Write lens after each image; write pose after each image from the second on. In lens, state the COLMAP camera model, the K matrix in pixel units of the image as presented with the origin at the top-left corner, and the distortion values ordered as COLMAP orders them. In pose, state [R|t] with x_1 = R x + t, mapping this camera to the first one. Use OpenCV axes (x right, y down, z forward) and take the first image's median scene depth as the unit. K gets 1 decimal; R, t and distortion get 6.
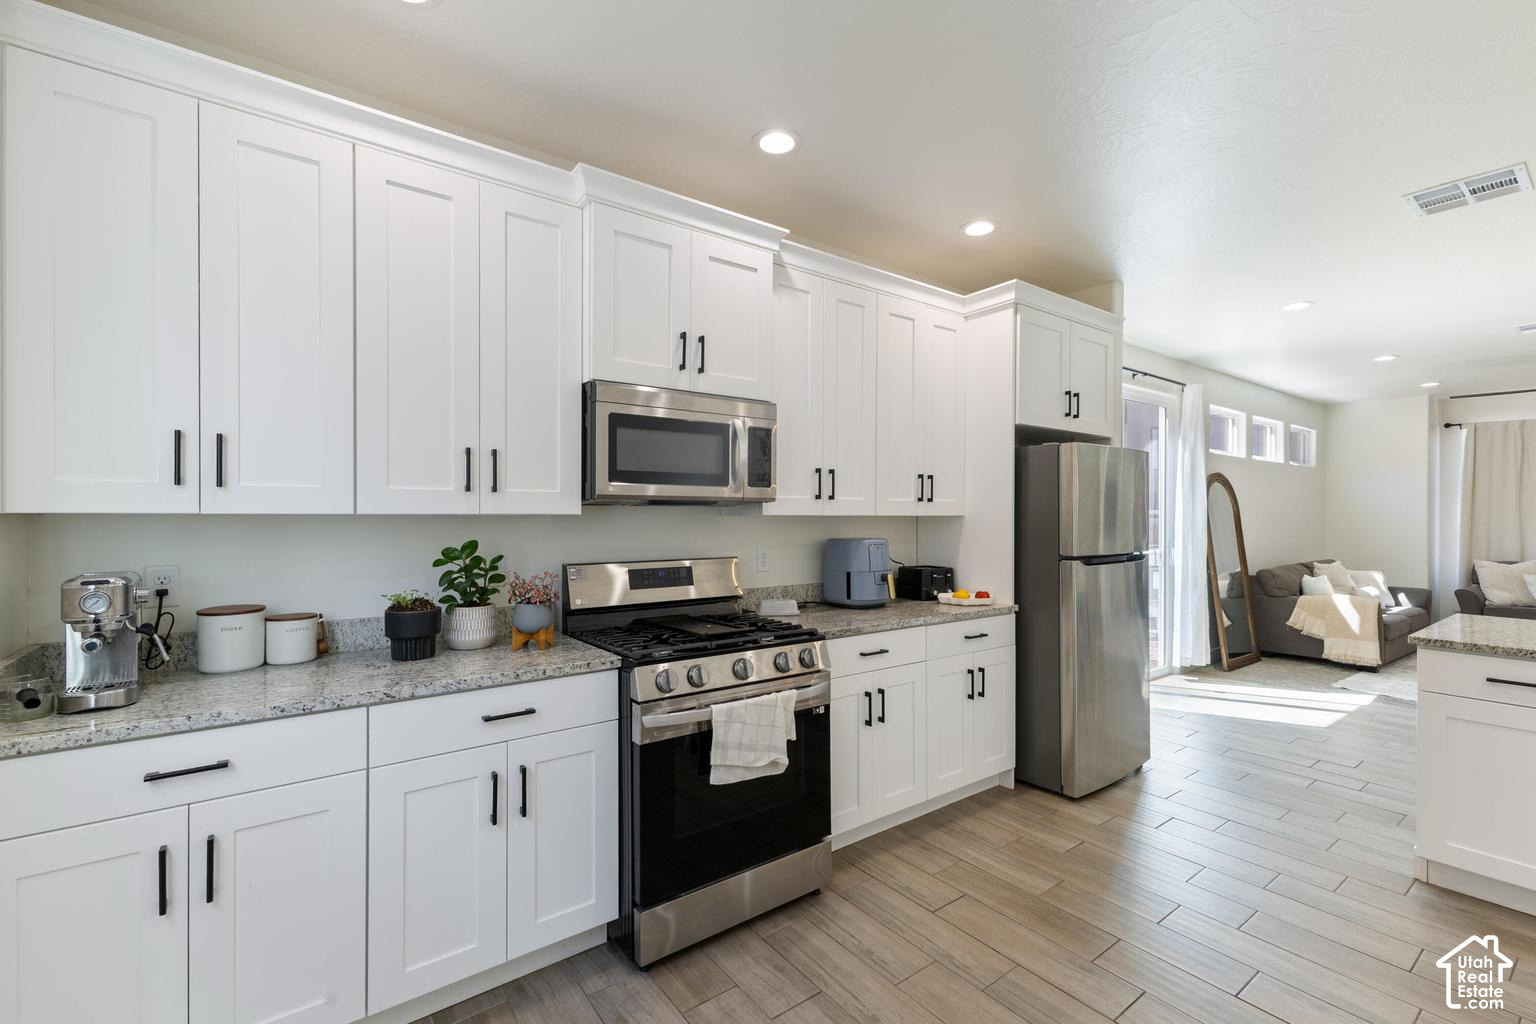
lens RADIAL K [[676.9, 0, 774.1], [0, 676.9, 513.1], [0, 0, 1]] dist [-0.004784, -0.000950]
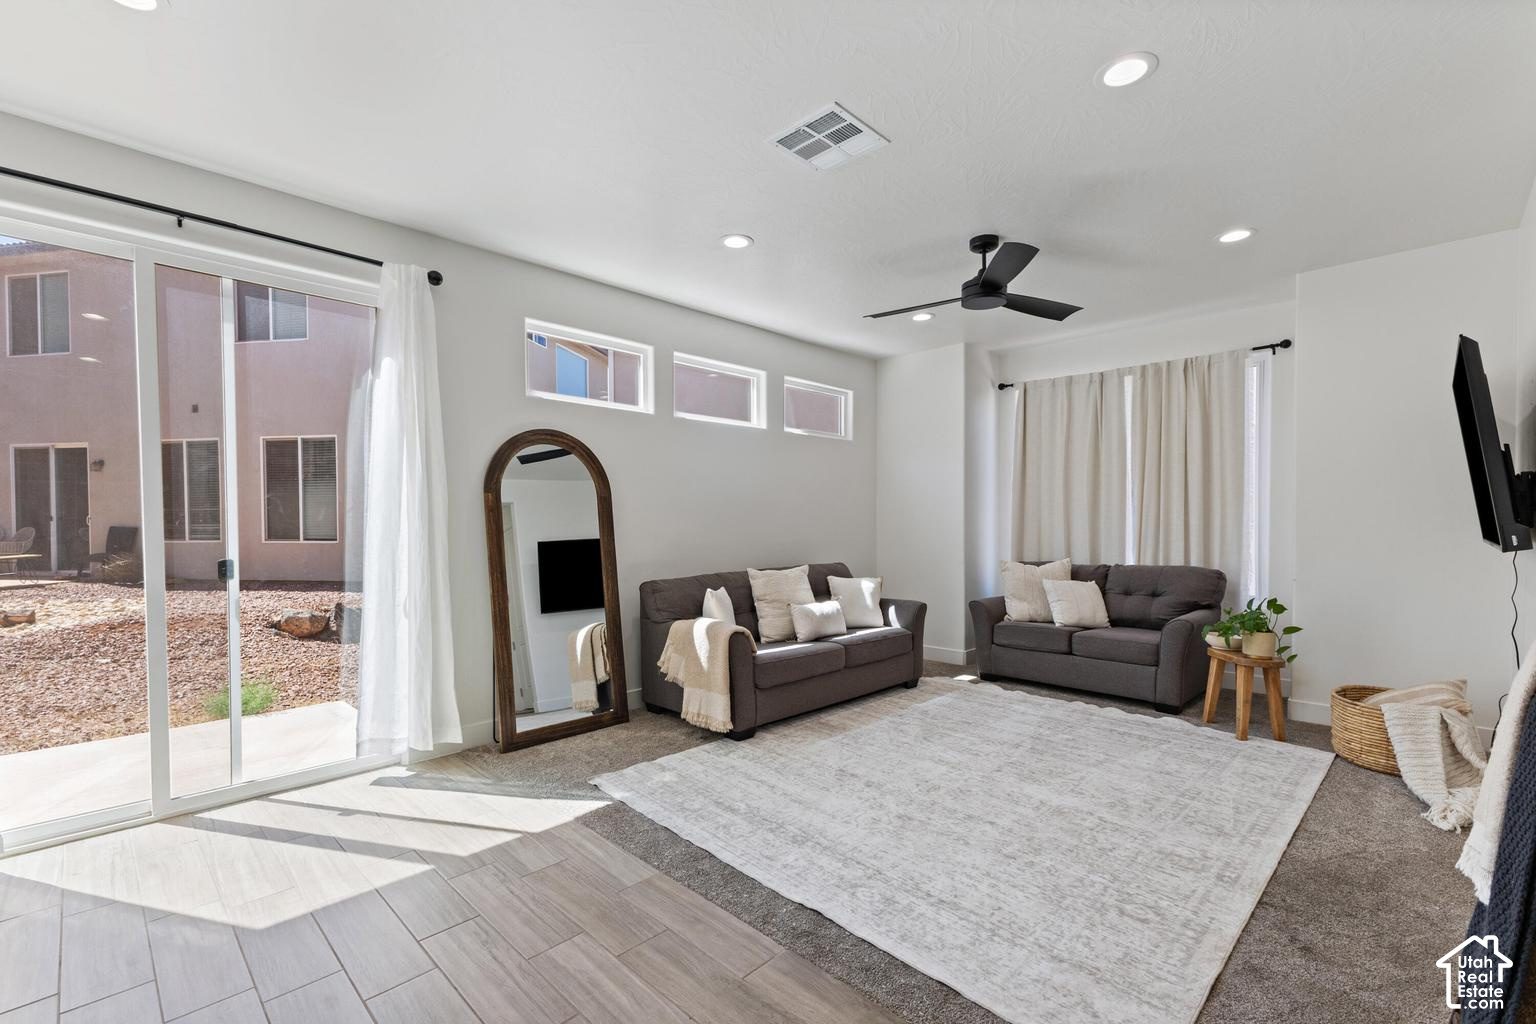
lens RADIAL K [[676.9, 0, 760.3], [0, 676.9, 518.5], [0, 0, 1]] dist [-0.004784, -0.000950]
pose [[0.987939, -0.003566, 0.154801, 0.682147], [0.003652, 0.999993, -0.000268, 0.023615], [-0.154799, 0.000830, 0.987946, 0.310188]]
